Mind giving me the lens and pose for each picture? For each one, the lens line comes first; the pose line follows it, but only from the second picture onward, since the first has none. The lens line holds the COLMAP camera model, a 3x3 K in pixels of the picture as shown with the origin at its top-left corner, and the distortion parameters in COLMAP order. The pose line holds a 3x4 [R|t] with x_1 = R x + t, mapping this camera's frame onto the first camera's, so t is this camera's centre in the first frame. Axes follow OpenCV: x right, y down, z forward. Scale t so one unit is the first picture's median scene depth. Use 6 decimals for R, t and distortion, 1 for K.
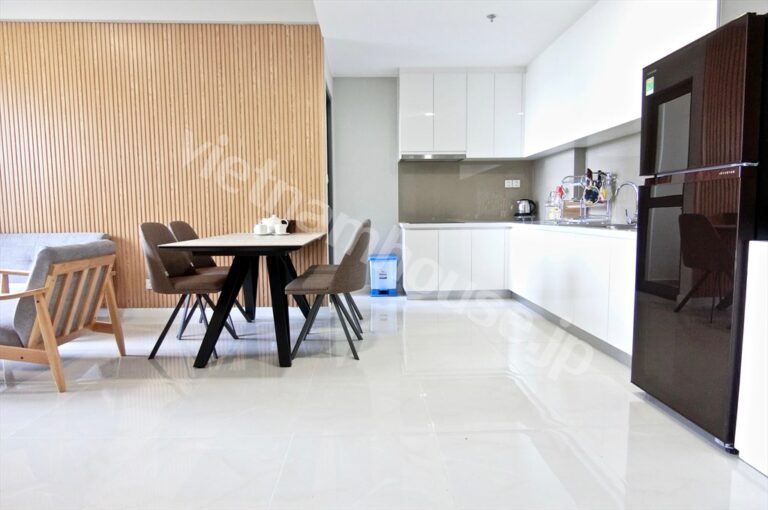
lens RADIAL K [[426.0, 0, 384.0], [0, 426.0, 255.0], [0, 0, 1]] dist [-0.006629, -0.000787]
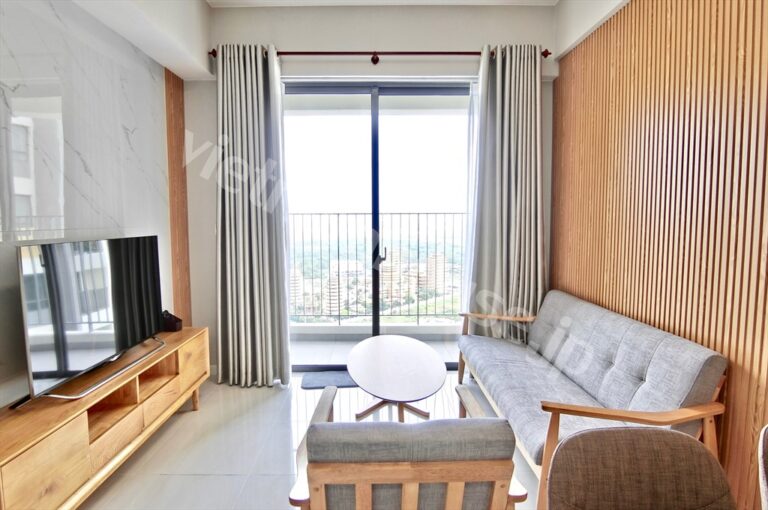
lens RADIAL K [[426.0, 0, 384.0], [0, 426.0, 255.0], [0, 0, 1]] dist [-0.006629, -0.000787]
pose [[0.034886, 0.083612, -0.995888, -0.224047], [-0.111085, 0.990644, 0.079281, -0.213875], [0.993198, 0.107862, 0.043848, 0.800040]]
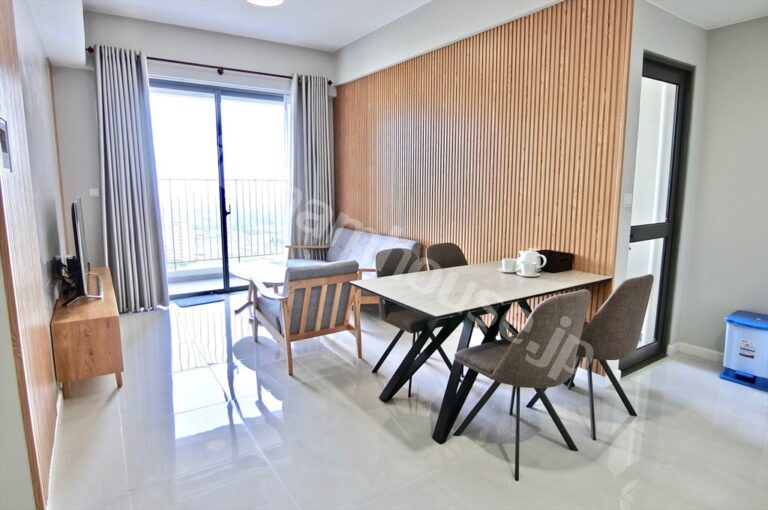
lens RADIAL K [[412.1, 0, 359.5], [0, 412.1, 253.9], [0, 0, 1]] dist [-0.000968, 0.000110]
pose [[0.529125, 0.142623, -0.836472, 0.299996], [-0.096708, 0.989486, 0.107539, -0.169887], [0.843015, 0.023992, 0.537354, 0.378438]]
